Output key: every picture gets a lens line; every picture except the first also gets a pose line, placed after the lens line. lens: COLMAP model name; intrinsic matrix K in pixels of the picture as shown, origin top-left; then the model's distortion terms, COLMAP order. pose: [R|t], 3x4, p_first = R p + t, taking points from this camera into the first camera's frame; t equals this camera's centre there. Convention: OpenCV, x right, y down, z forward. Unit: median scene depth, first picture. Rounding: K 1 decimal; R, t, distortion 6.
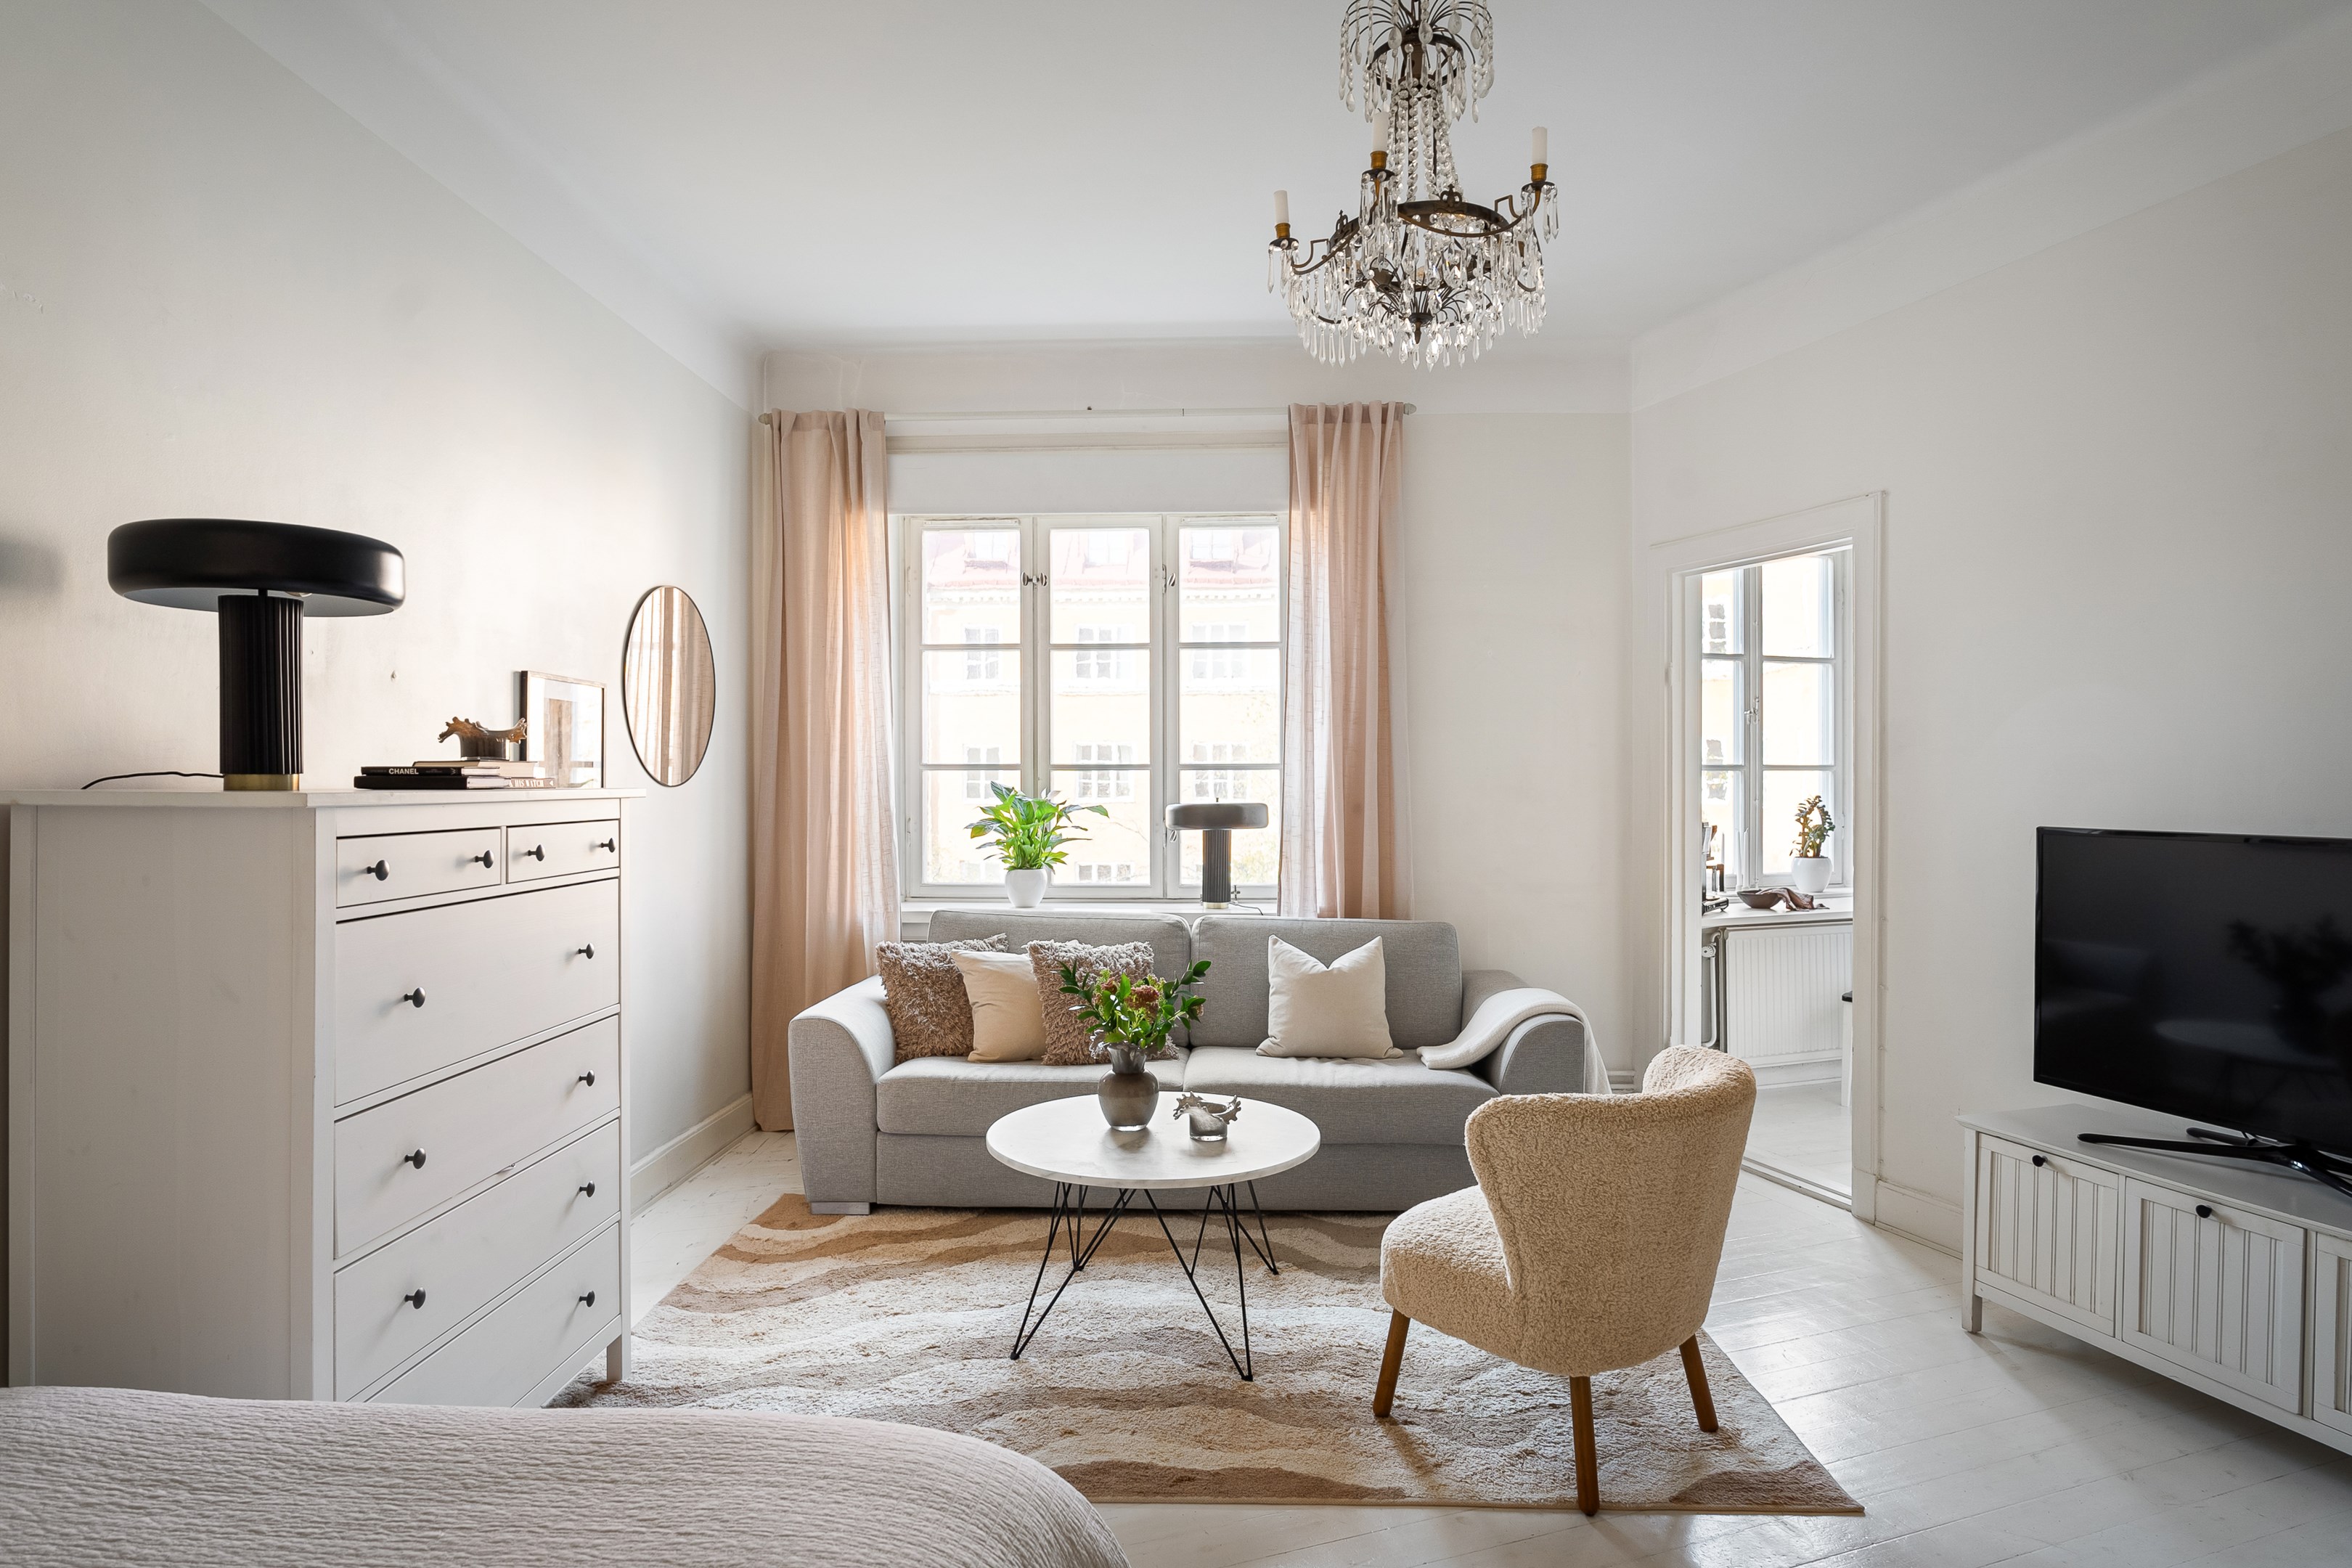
lens RADIAL K [[1273.8, 0, 1198.8], [0, 1273.8, 794.7], [0, 0, 1]] dist [-0.029961, 0.000234]
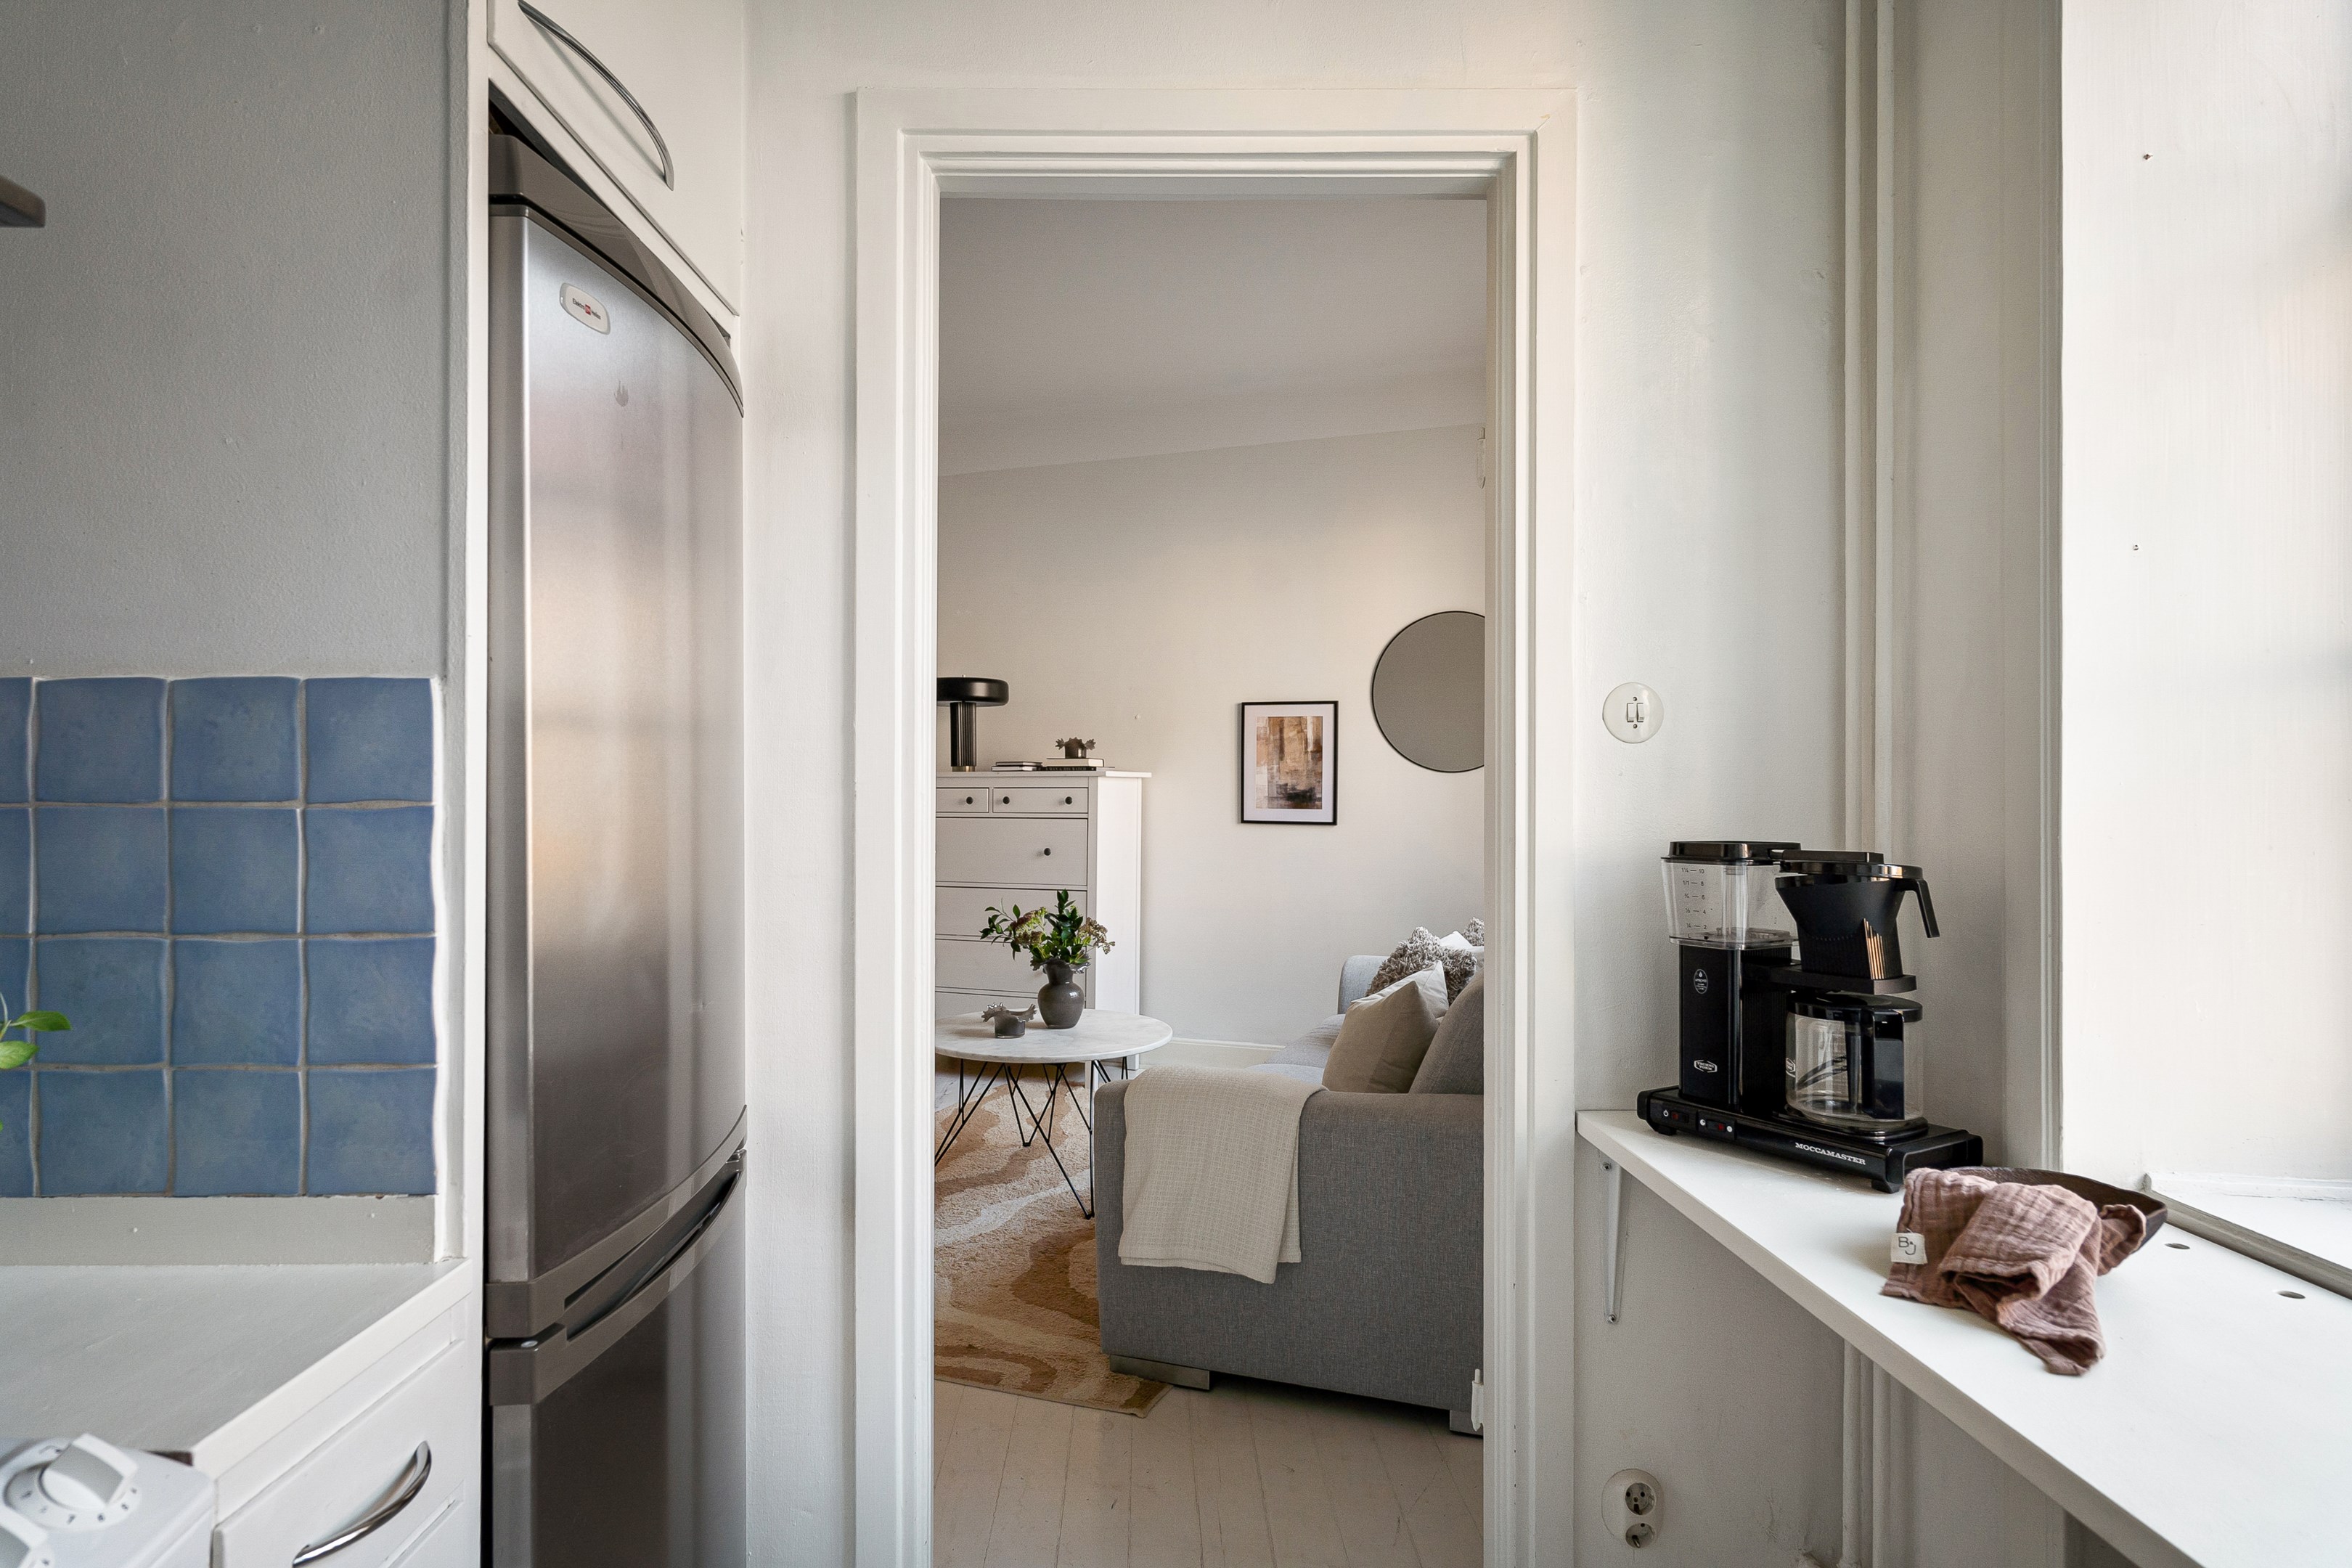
lens RADIAL K [[1273.8, 0, 1198.8], [0, 1273.8, 794.7], [0, 0, 1]] dist [-0.029961, 0.000234]
pose [[-0.310273, 0.001588, -0.950646, 1.043064], [-0.010817, 0.999928, 0.005201, 0.014989], [0.950586, 0.011897, -0.310234, 1.410053]]
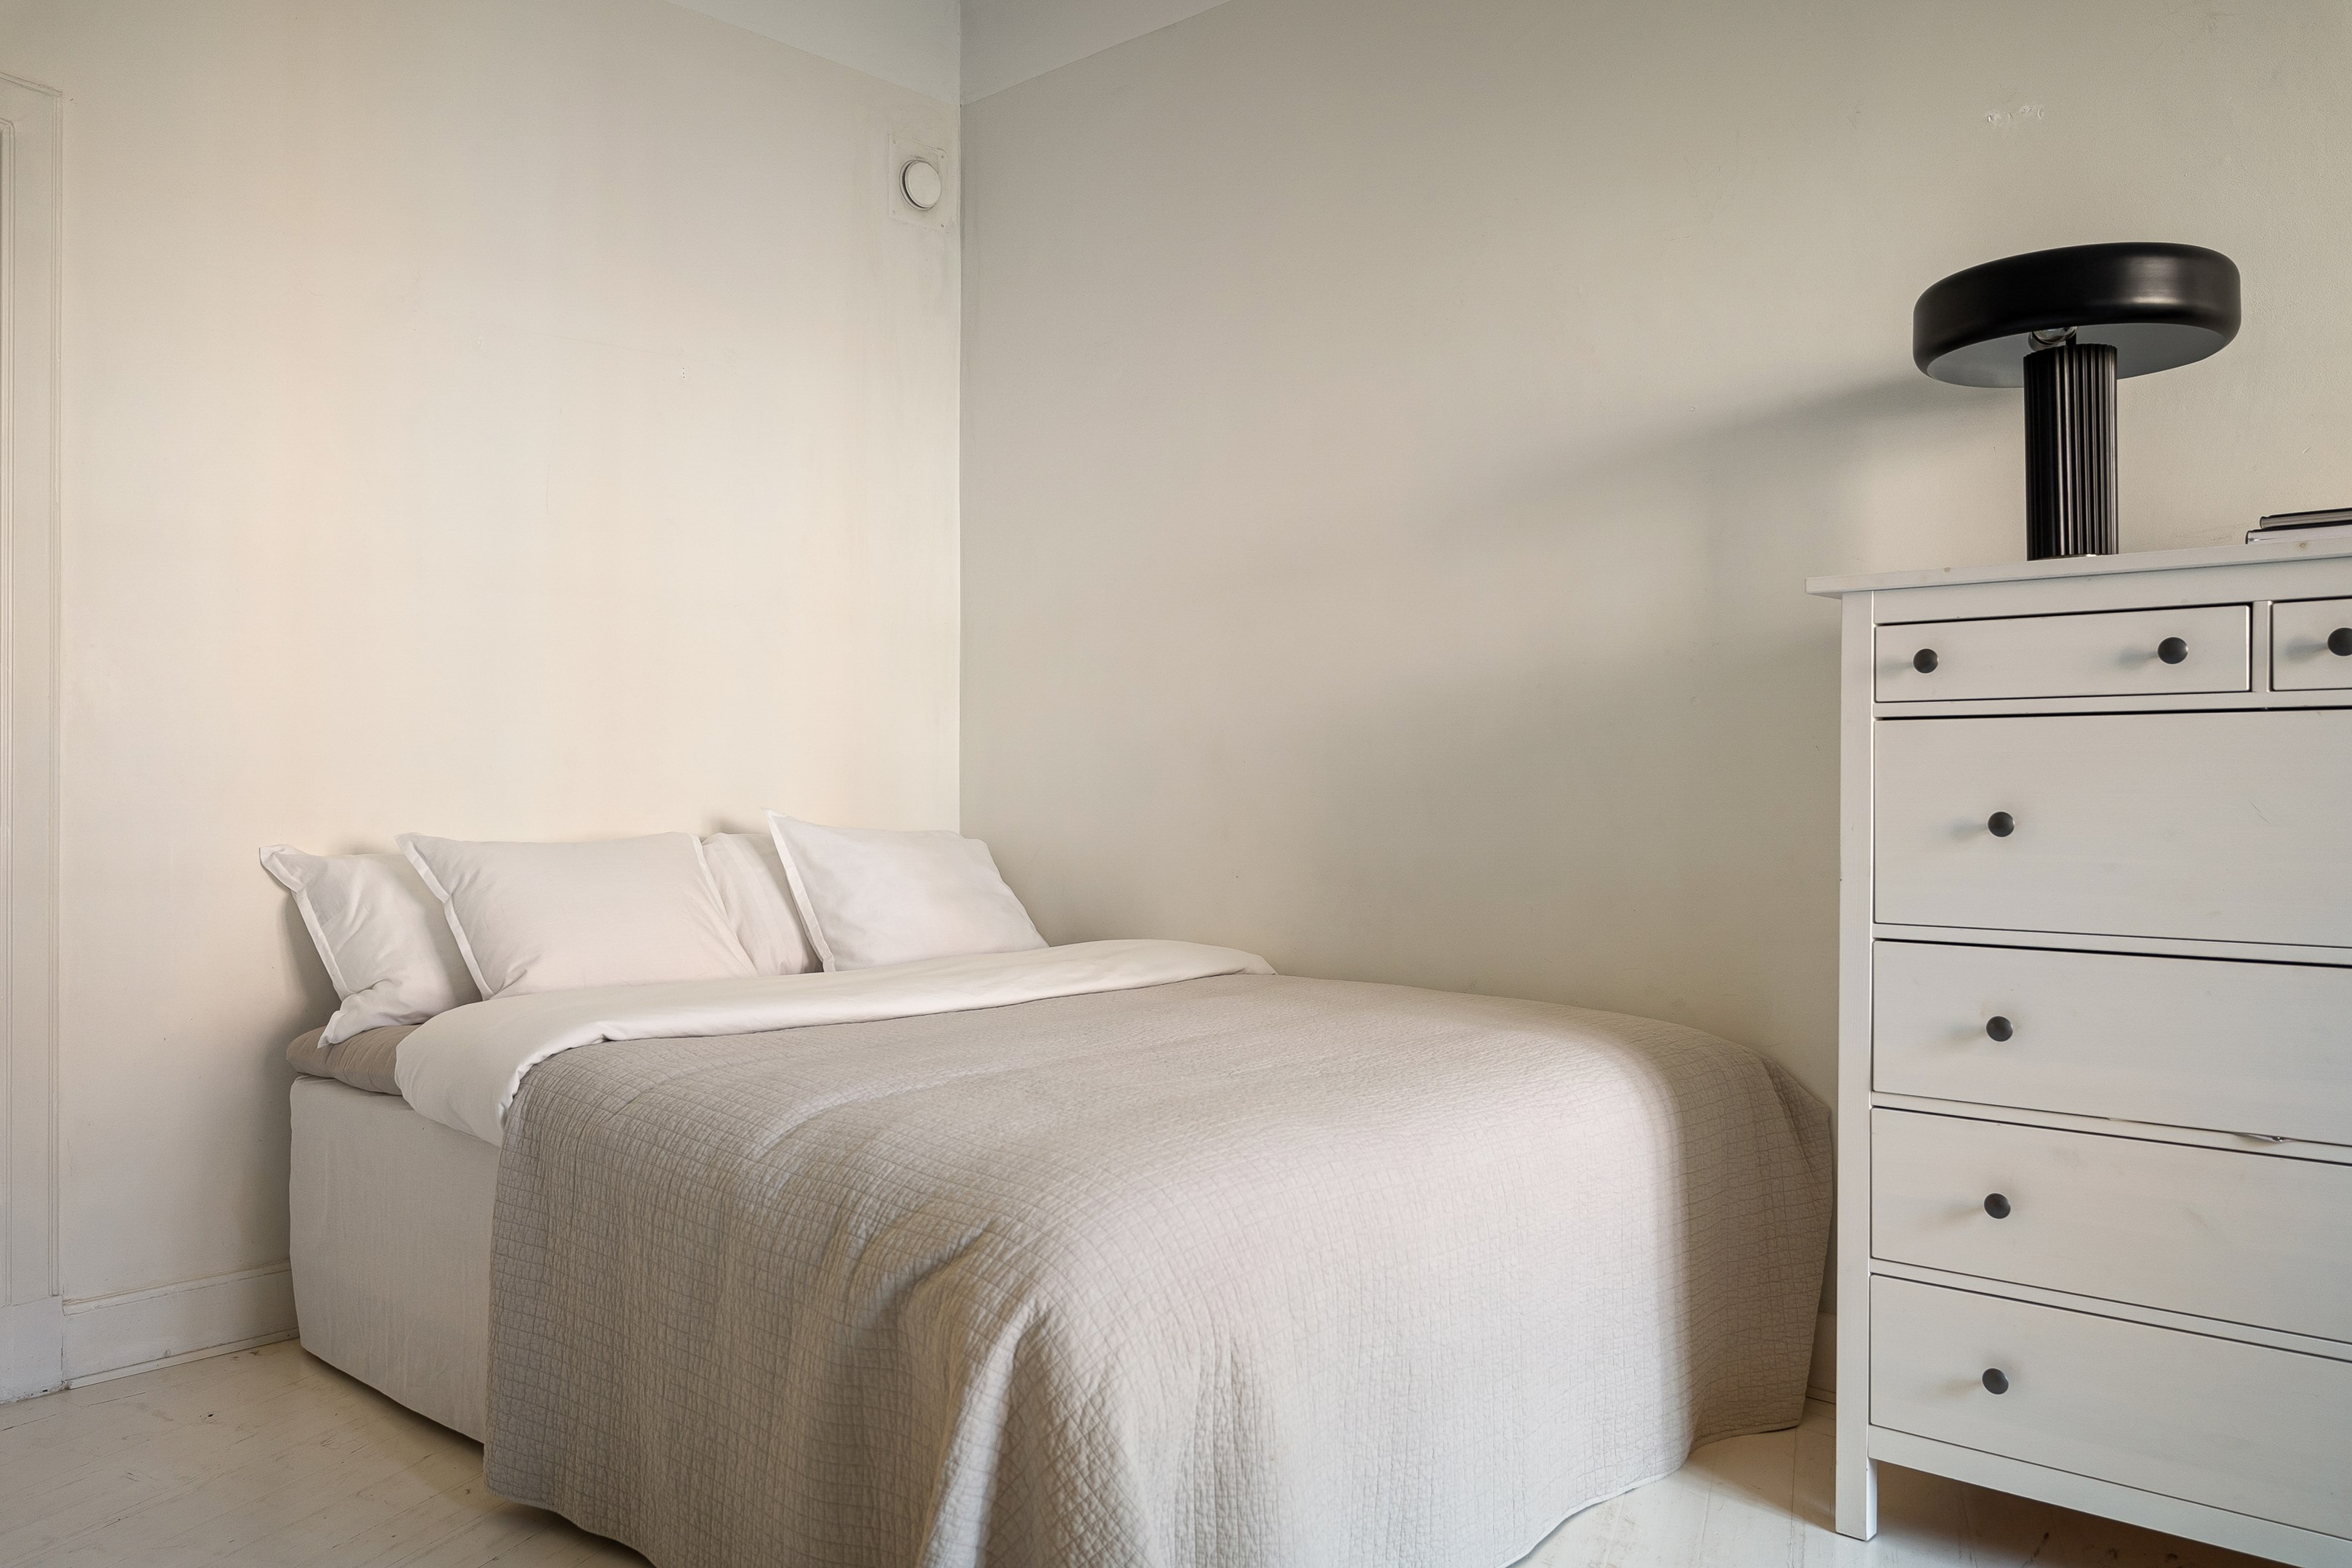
lens RADIAL K [[1823.1, 0, 1176.0], [0, 1823.1, 784.0], [0, 0, 1]] dist [0.011231, 0.007082]
pose [[-0.649849, 0.001384, -0.760062, 0.351299], [-0.005474, 0.999964, 0.006501, 0.078045], [0.760044, 0.008386, -0.649818, 0.804004]]
